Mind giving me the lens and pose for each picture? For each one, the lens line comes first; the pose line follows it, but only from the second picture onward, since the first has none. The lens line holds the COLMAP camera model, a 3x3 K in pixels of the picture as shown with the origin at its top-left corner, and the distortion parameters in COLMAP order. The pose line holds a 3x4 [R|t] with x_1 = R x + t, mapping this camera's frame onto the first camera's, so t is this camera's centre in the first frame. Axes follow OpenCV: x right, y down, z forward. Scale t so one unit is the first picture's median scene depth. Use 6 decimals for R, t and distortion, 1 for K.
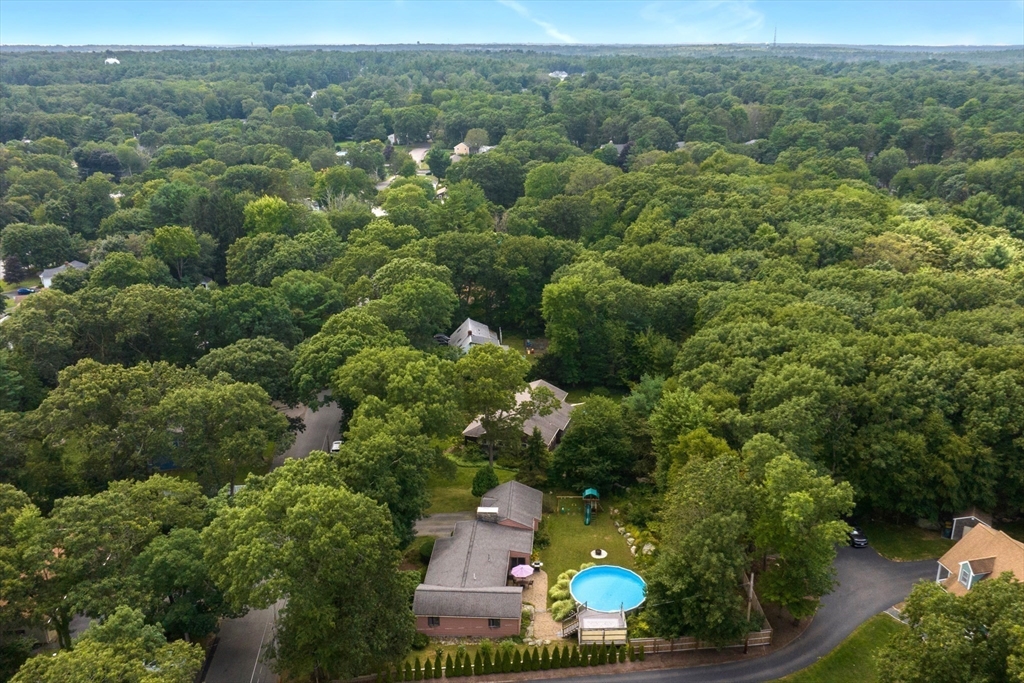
lens RADIAL K [[867.4, 0, 513.3], [0, 867.4, 322.6], [0, 0, 1]] dist [-0.008883, -0.007183]
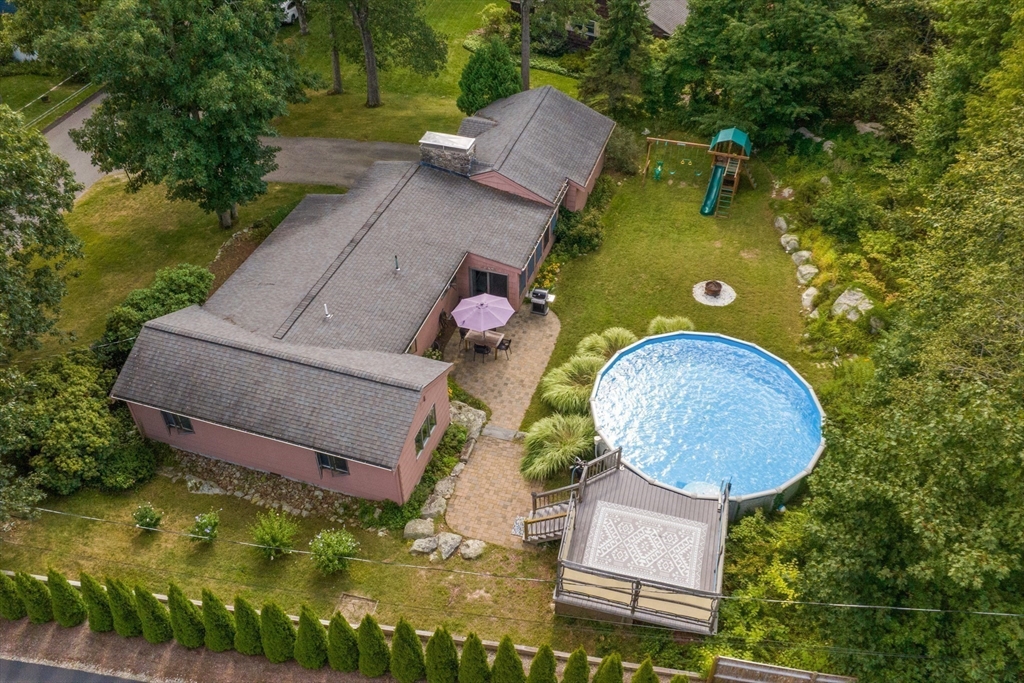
lens RADIAL K [[867.4, 0, 513.3], [0, 867.4, 322.6], [0, 0, 1]] dist [-0.008883, -0.007183]
pose [[0.969204, 0.166739, -0.181224, 0.085222], [-0.086475, 0.919481, 0.383507, 0.140800], [0.230577, -0.356025, 0.905583, 0.633598]]
